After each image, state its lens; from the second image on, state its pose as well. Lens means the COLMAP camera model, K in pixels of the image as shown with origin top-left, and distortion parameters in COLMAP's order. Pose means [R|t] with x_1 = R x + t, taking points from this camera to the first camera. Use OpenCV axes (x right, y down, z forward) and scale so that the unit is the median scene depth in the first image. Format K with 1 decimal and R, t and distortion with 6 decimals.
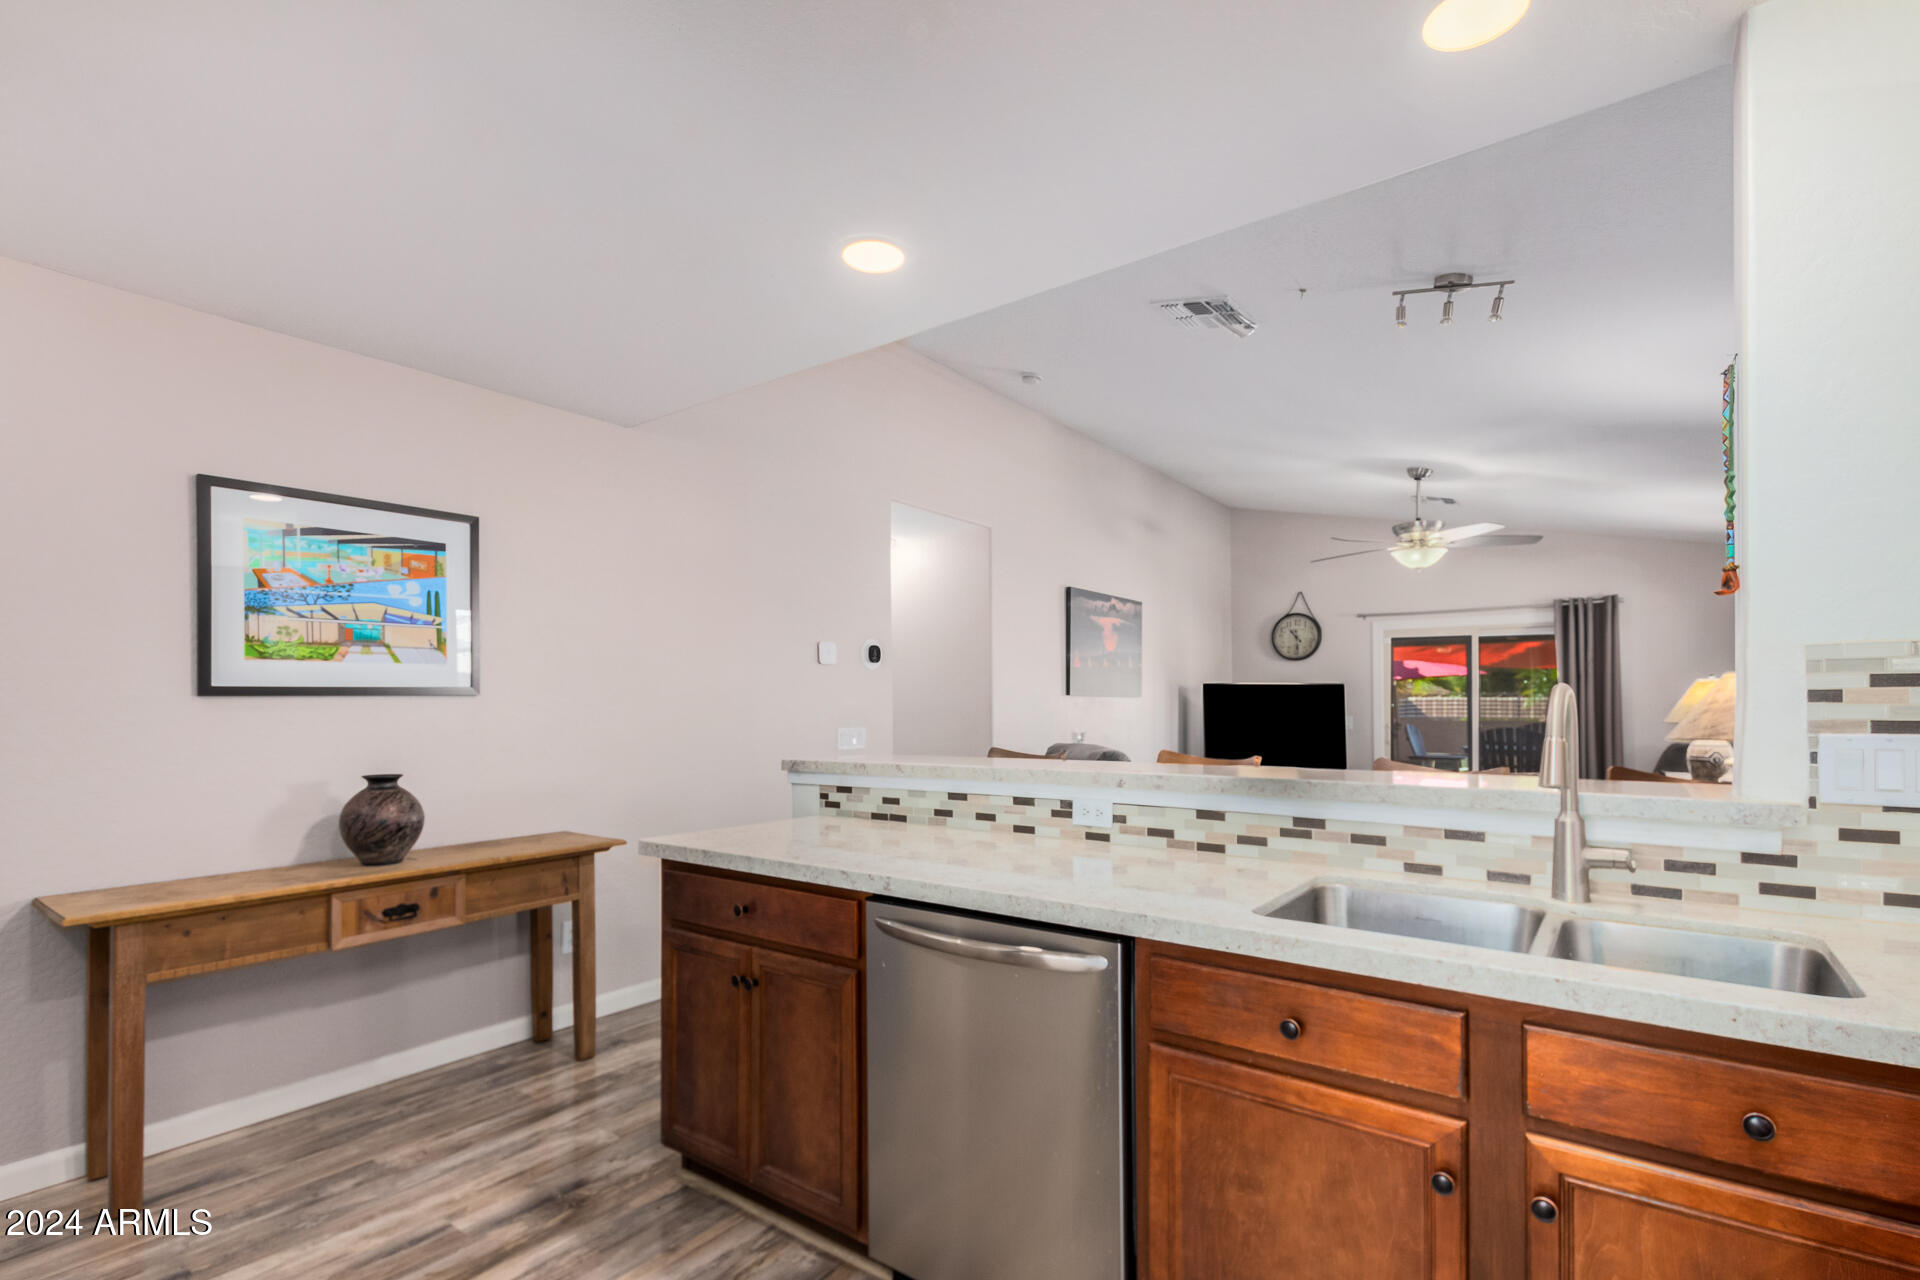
lens RADIAL K [[883.5, 0, 966.0], [0, 883.5, 702.8], [0, 0, 1]] dist [0.010622, -0.001939]
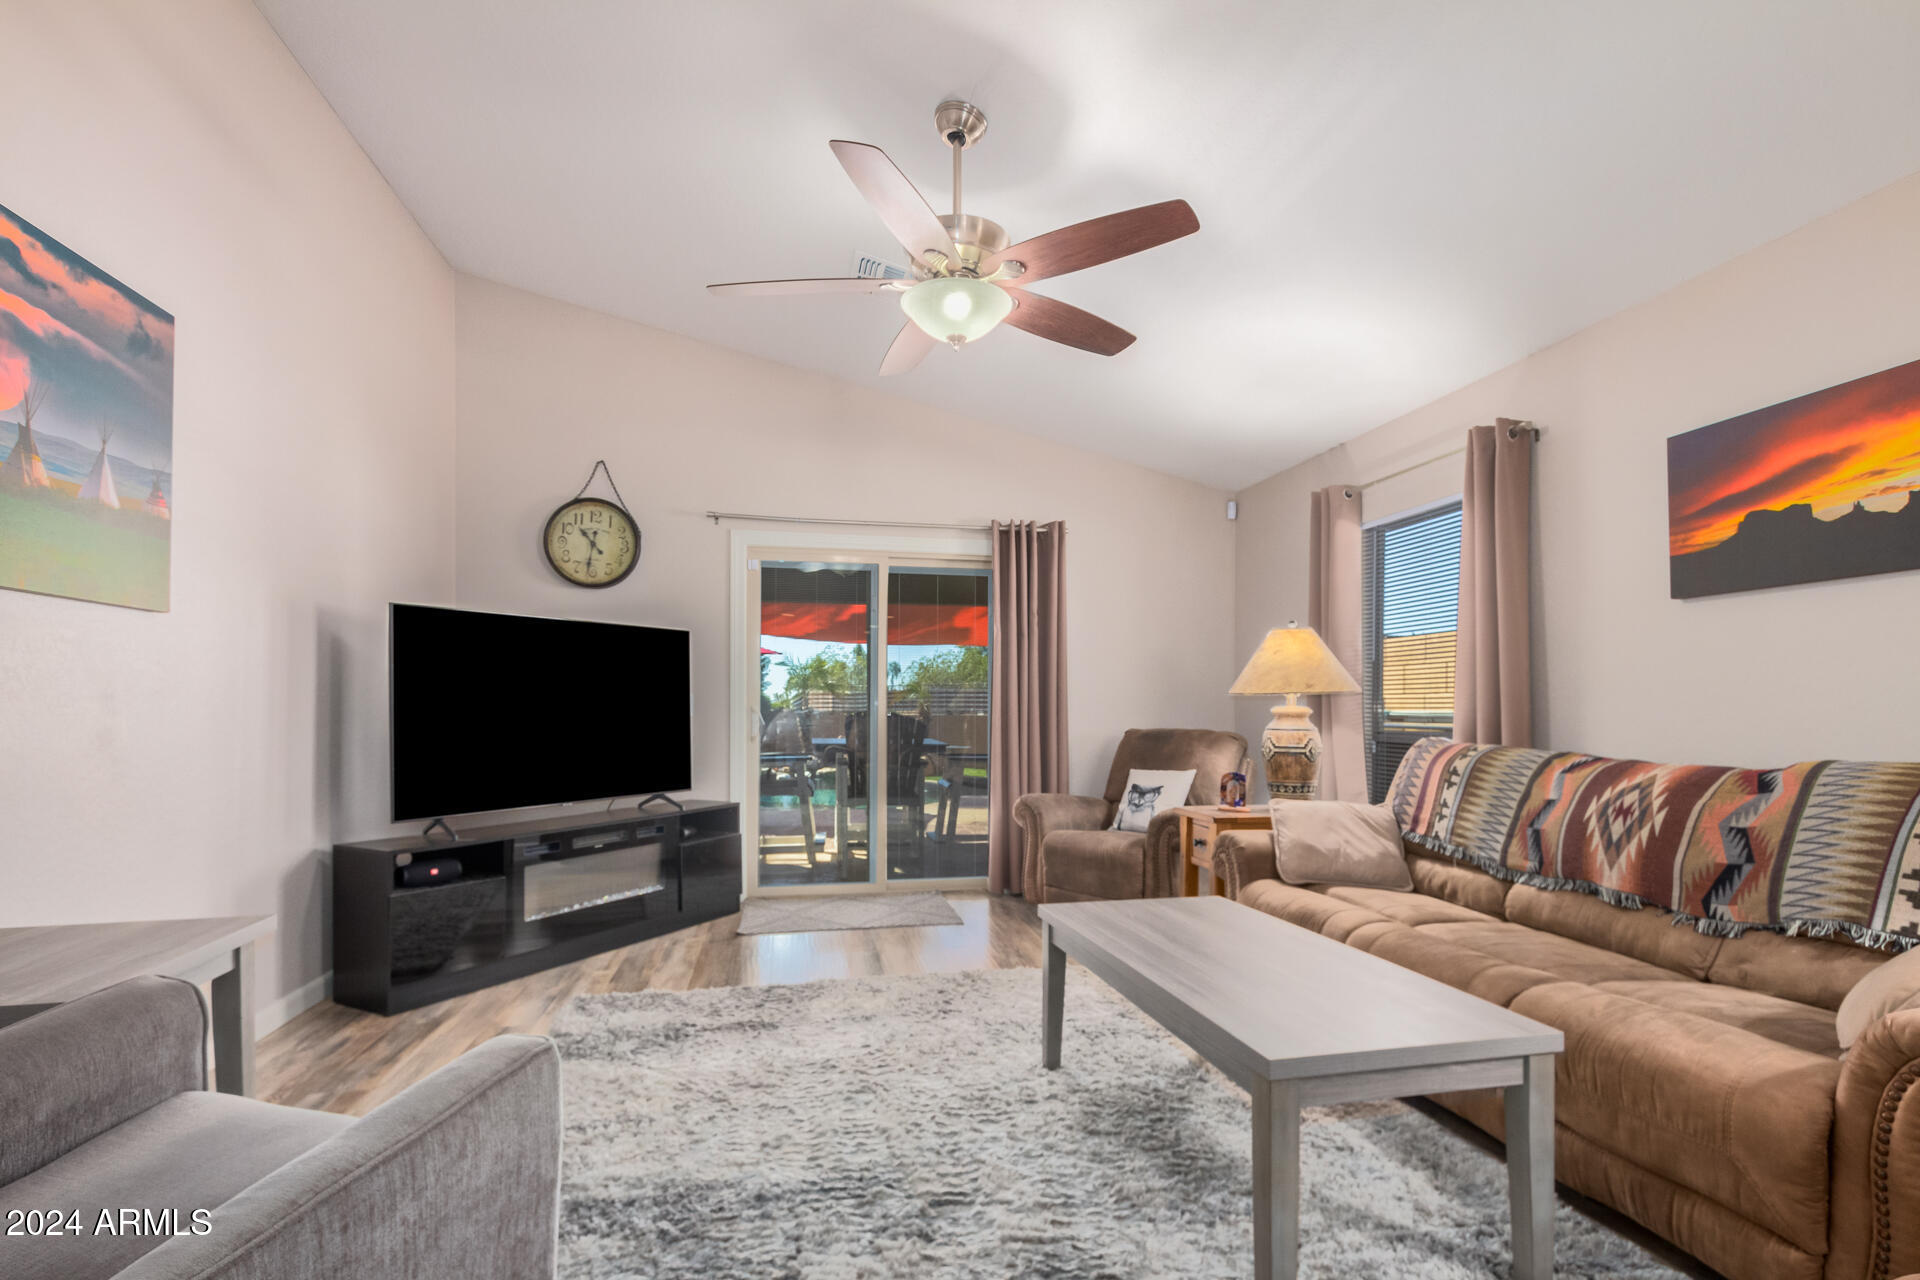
lens RADIAL K [[883.5, 0, 960.8], [0, 883.5, 703.3], [0, 0, 1]] dist [0.010622, -0.001939]
pose [[0.664341, 0.007695, 0.747390, 0.405568], [-0.006857, 0.999968, -0.004200, 0.069188], [-0.747398, -0.002334, 0.664373, 1.564825]]
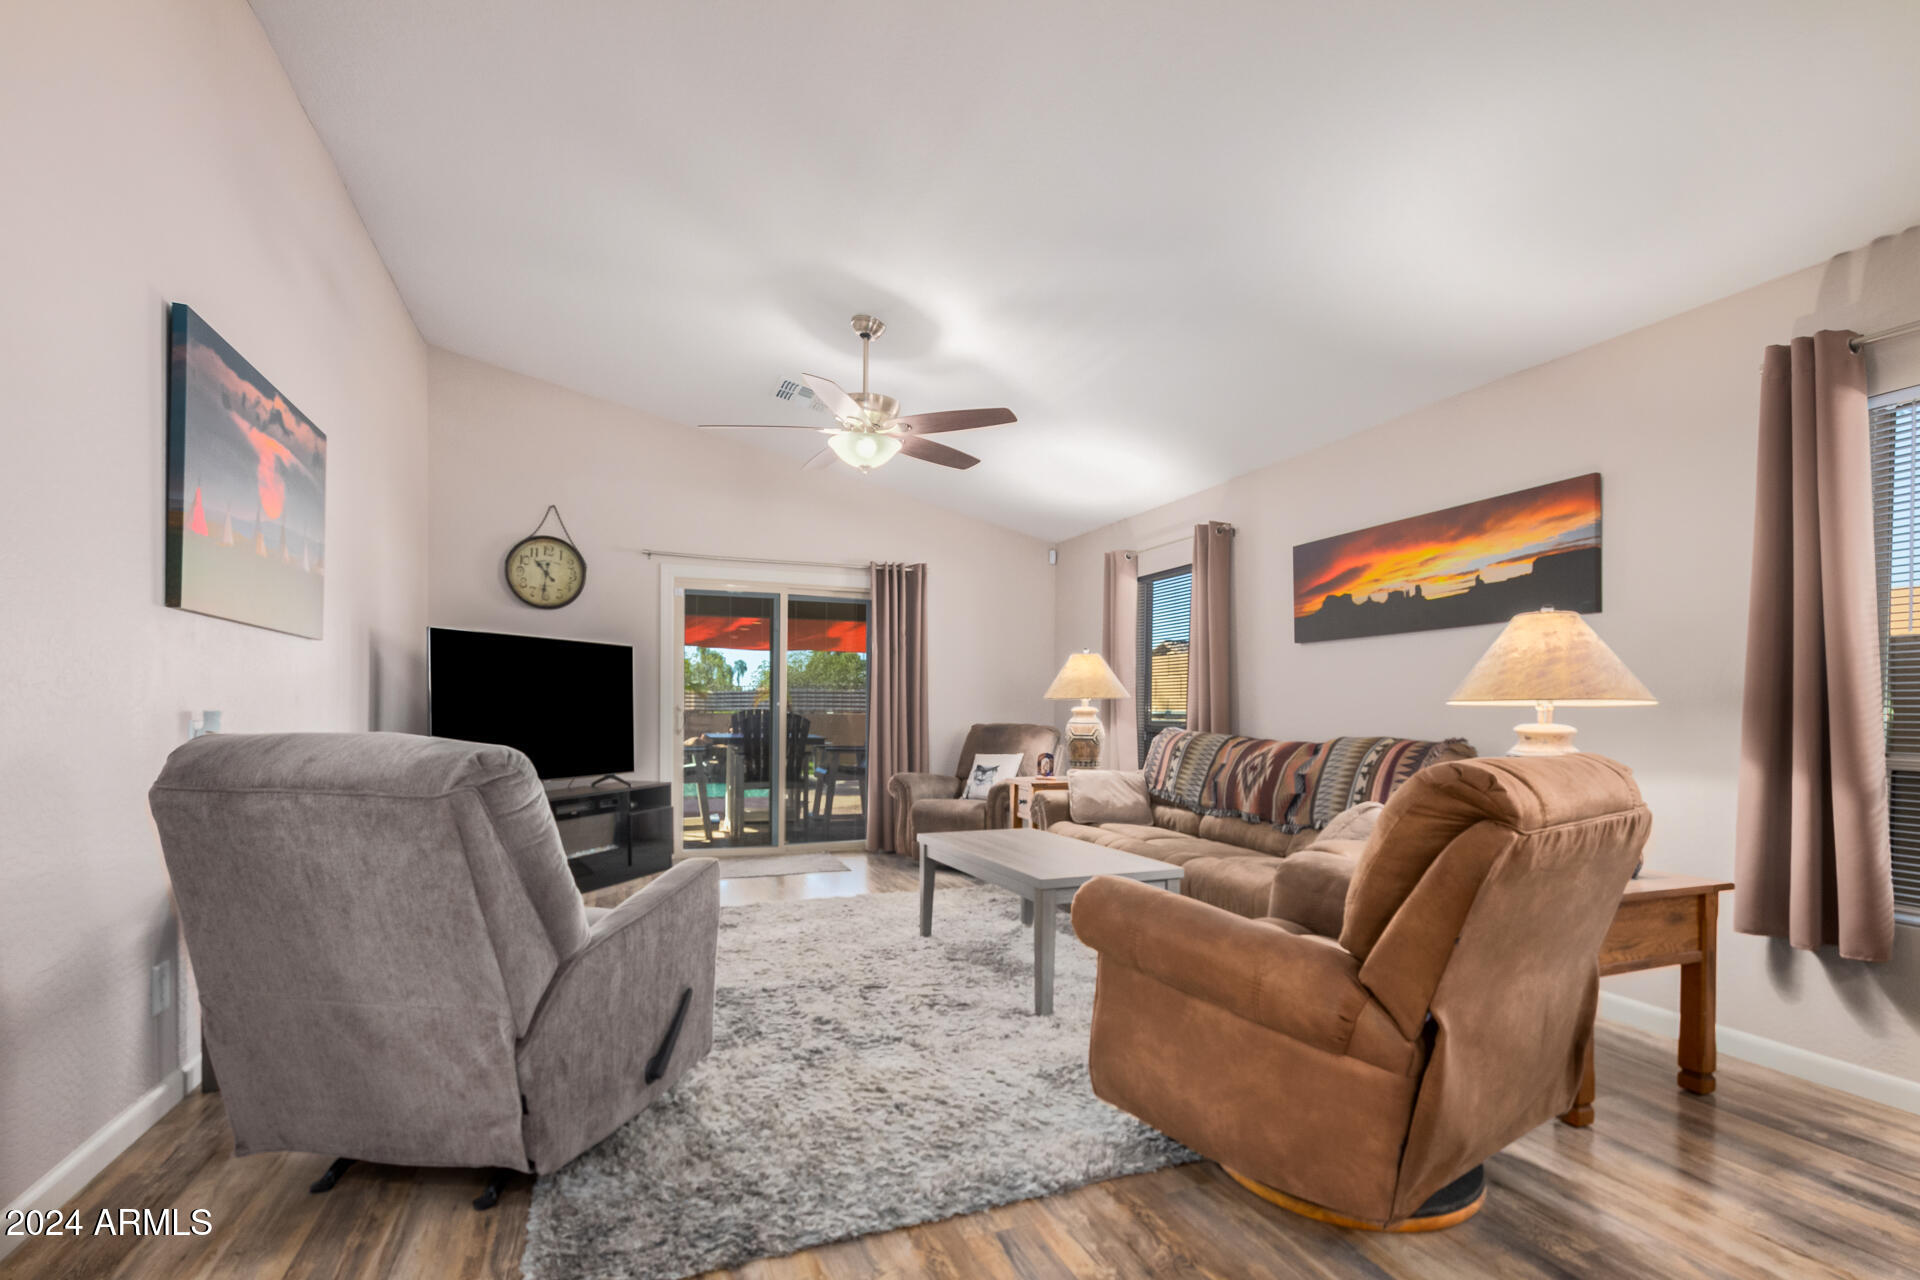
lens RADIAL K [[883.5, 0, 967.4], [0, 883.5, 703.5], [0, 0, 1]] dist [0.010622, -0.001939]
pose [[0.519792, 0.009300, 0.854242, -0.059072], [-0.009563, 0.999941, -0.005067, 0.069119], [-0.854239, -0.005536, 0.519851, 1.288191]]
